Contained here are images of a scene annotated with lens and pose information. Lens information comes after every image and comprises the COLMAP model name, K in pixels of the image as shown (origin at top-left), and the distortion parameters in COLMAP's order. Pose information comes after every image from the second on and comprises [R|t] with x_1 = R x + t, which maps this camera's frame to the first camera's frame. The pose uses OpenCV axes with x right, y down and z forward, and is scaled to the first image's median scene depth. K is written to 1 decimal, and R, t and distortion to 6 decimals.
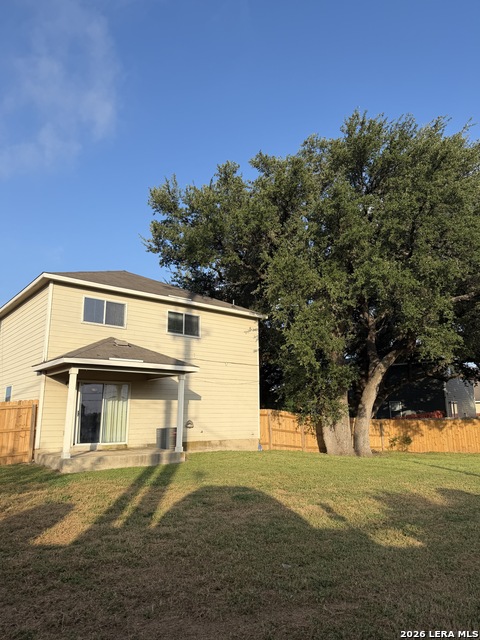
lens RADIAL K [[451.8, 0, 236.2], [0, 451.8, 320.2], [0, 0, 1]] dist [0.170790, -0.323325]
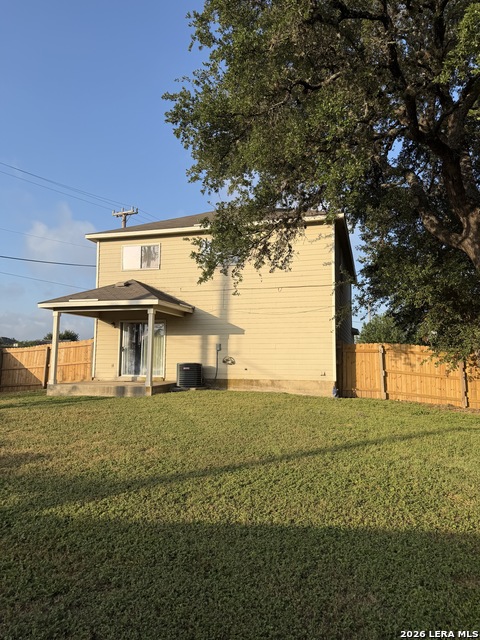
lens RADIAL K [[451.8, 0, 236.2], [0, 451.8, 320.2], [0, 0, 1]] dist [0.170790, -0.323325]
pose [[0.532321, -0.068857, -0.843737, 0.654290], [0.169973, 0.985083, 0.026845, 0.124769], [0.829303, -0.157703, 0.536084, 0.530573]]
